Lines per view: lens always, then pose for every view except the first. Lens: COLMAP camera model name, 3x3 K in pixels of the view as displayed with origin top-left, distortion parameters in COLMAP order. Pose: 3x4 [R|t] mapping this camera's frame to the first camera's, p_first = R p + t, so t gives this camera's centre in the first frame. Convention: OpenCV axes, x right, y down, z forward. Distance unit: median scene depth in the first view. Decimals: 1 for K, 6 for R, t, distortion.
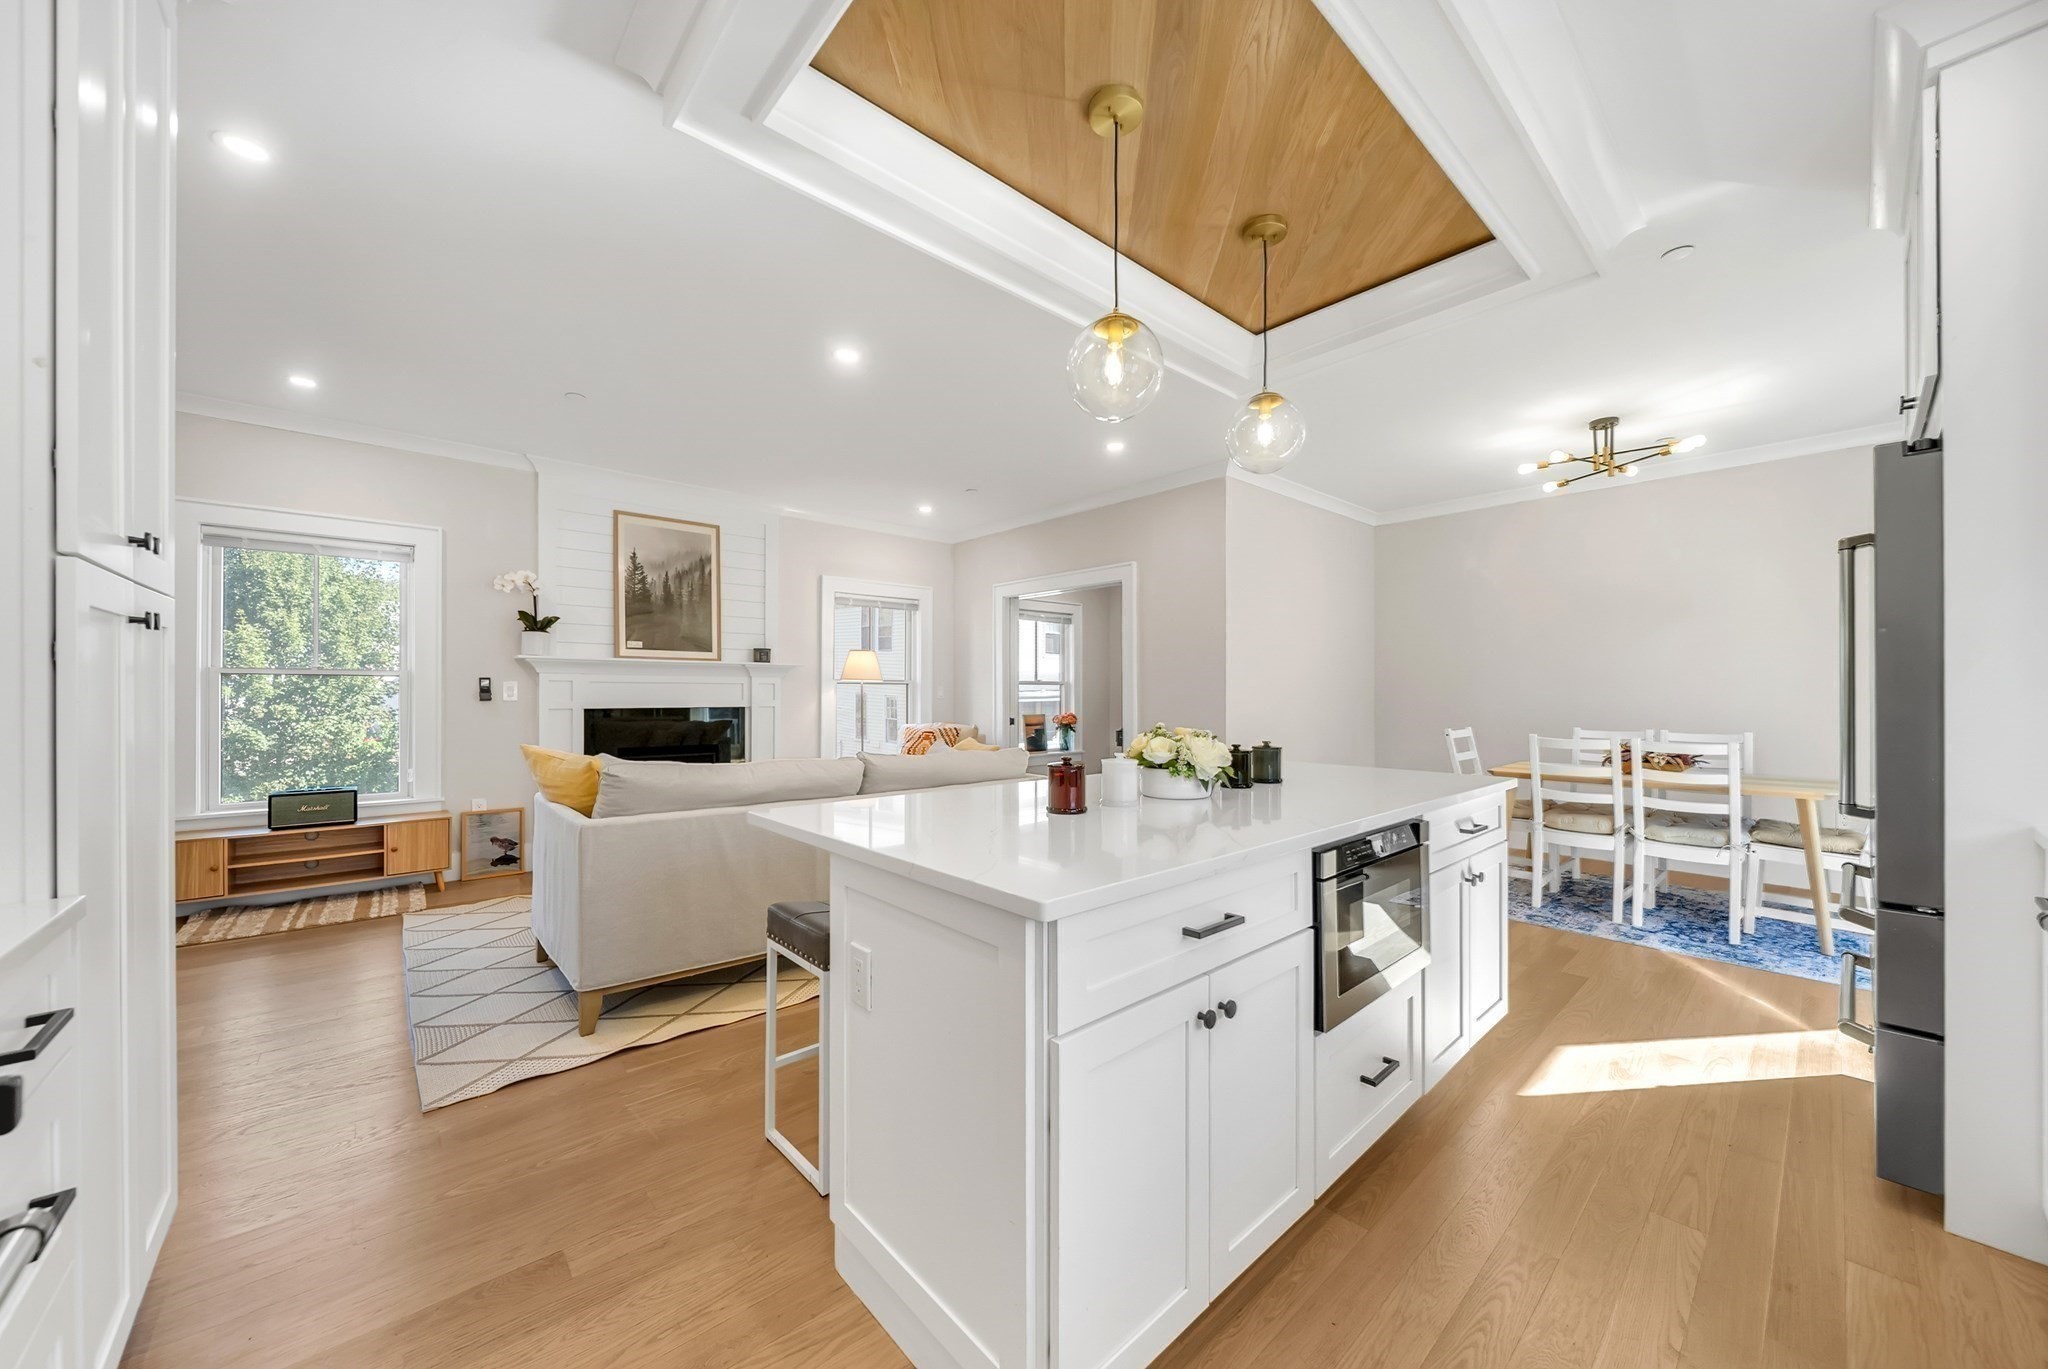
lens RADIAL K [[727.5, 0, 1048.1], [0, 727.5, 693.3], [0, 0, 1]] dist [-0.000618, -0.001084]
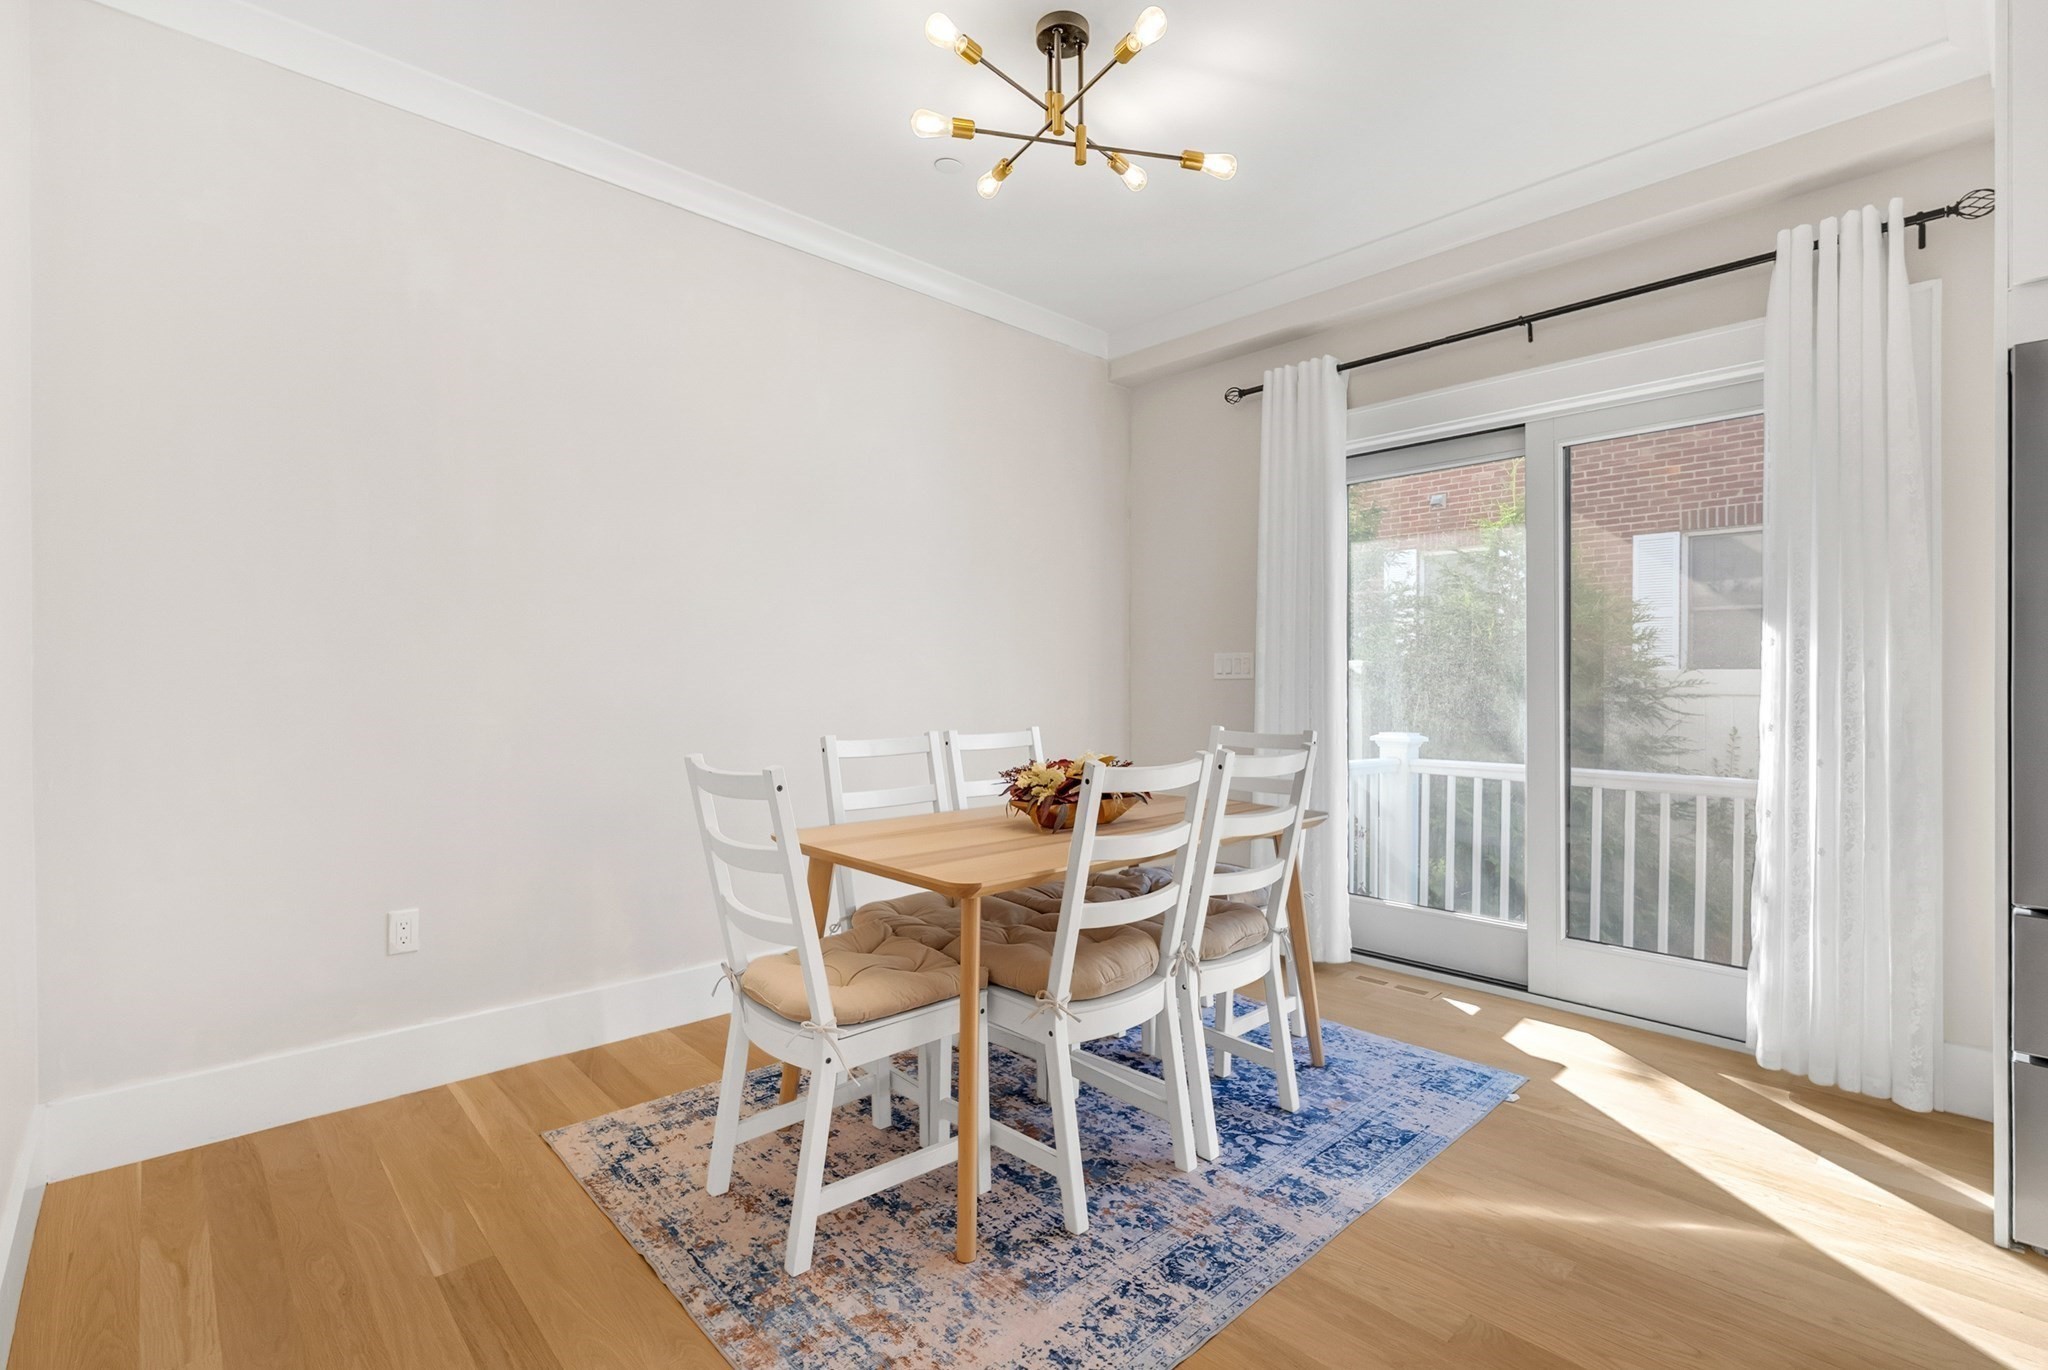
lens RADIAL K [[940.2, 0, 1021.6], [0, 940.2, 684.0], [0, 0, 1]] dist [-0.000872, -0.000378]
pose [[-0.001899, -0.001432, 0.999997, 0.209956], [0.001340, 0.999998, 0.001435, 0.018051], [-0.999997, 0.001343, -0.001897, 1.085198]]
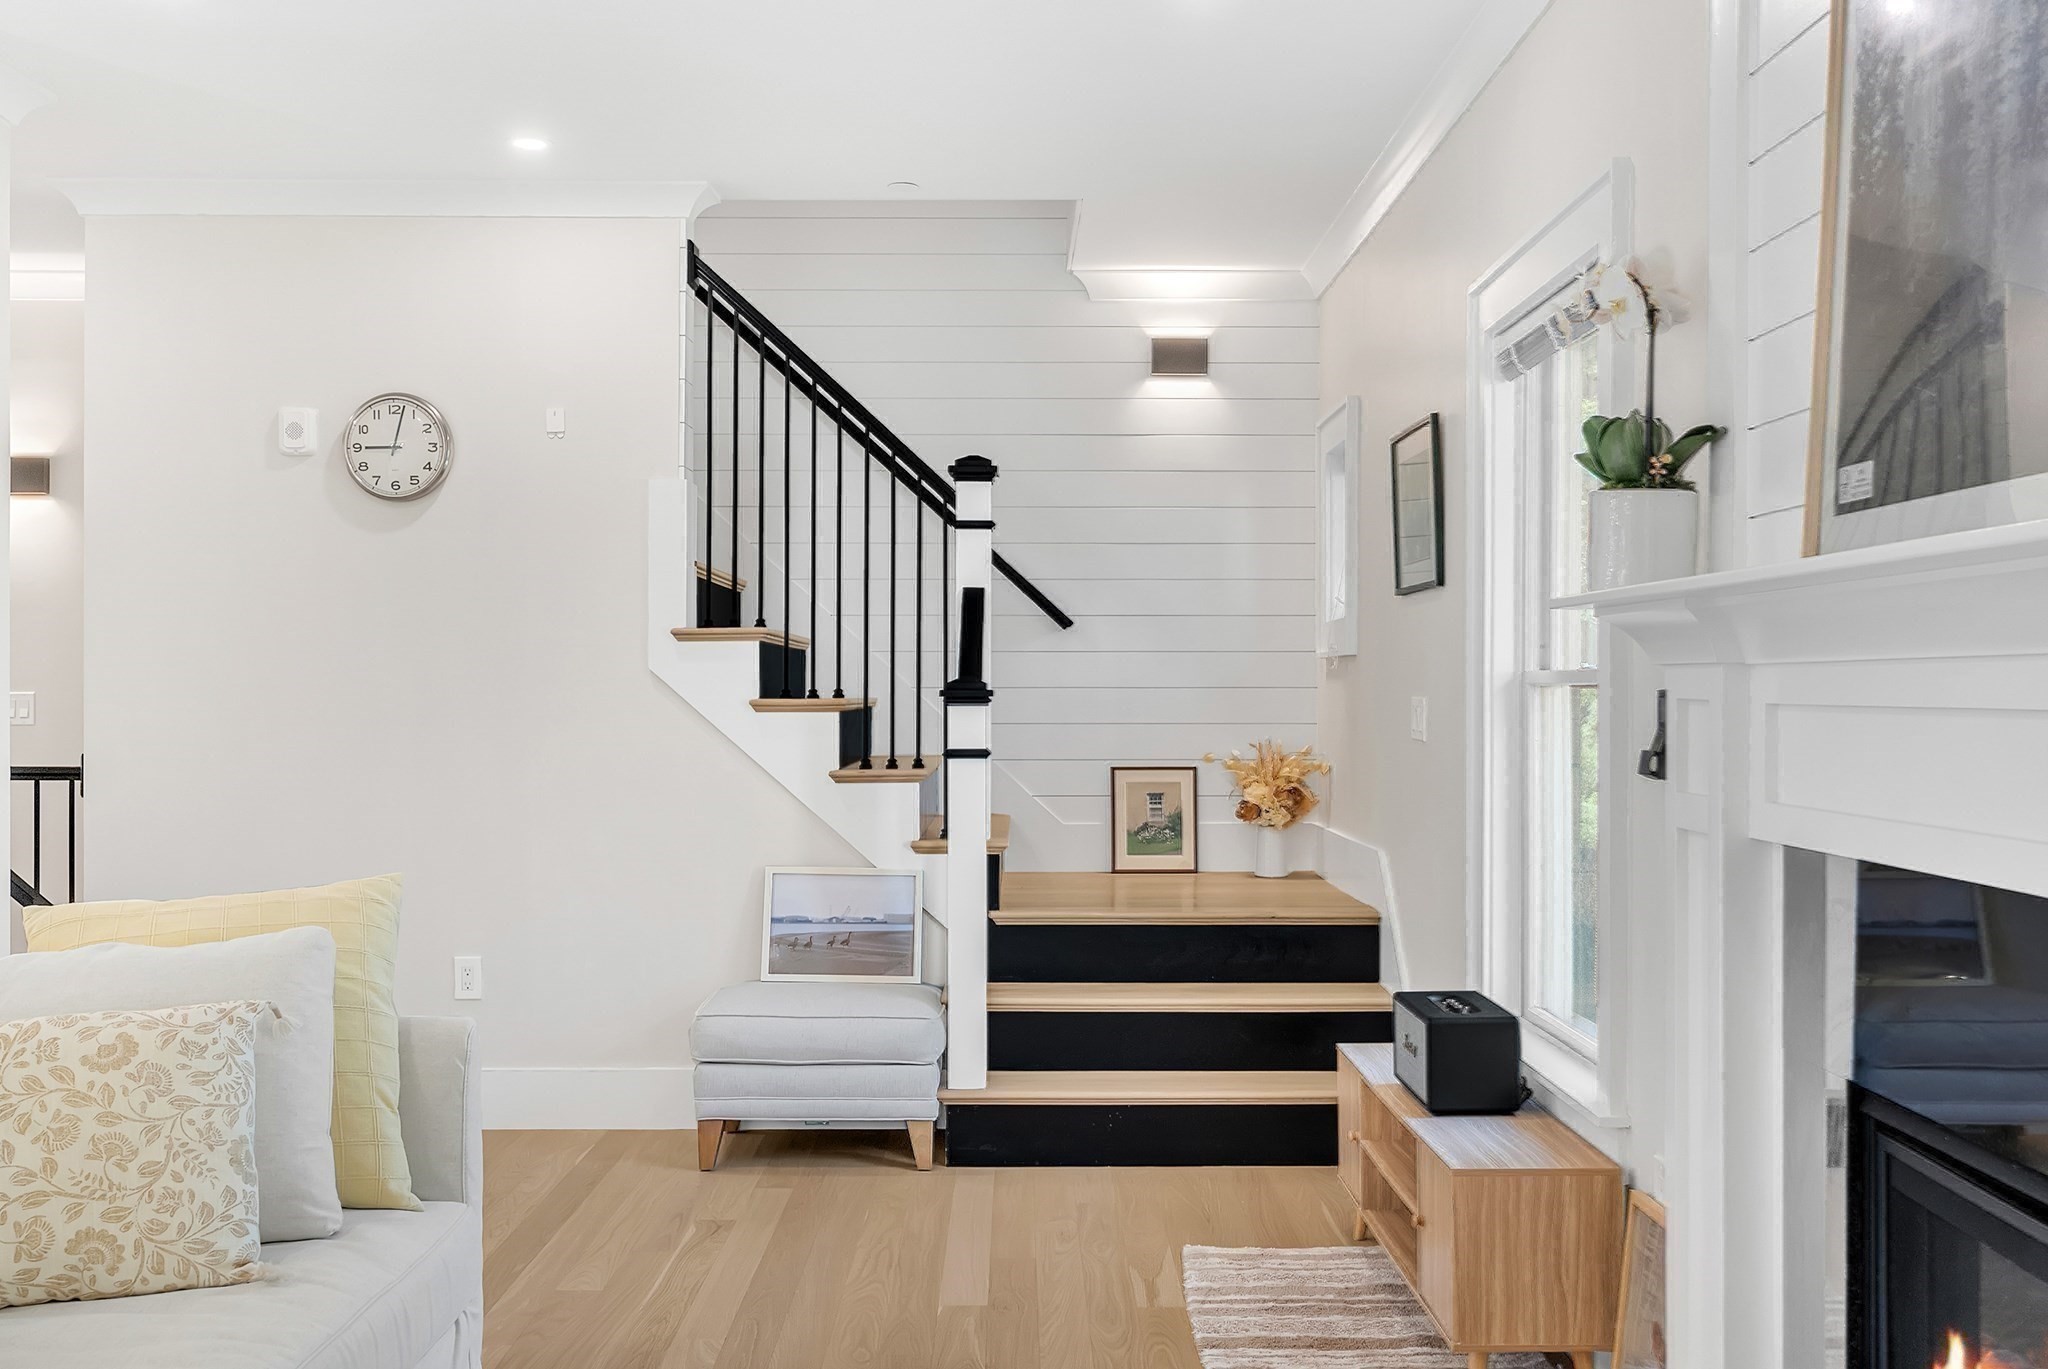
lens RADIAL K [[1975.5, 0, 1013.7], [0, 1975.5, 685.5], [0, 0, 1]] dist [0.009459, 0.000000]
pose [[-0.678563, -0.004113, -0.734531, -0.124663], [-0.006766, 0.999977, 0.000651, -0.025334], [0.734511, 0.005412, -0.678575, 1.538602]]
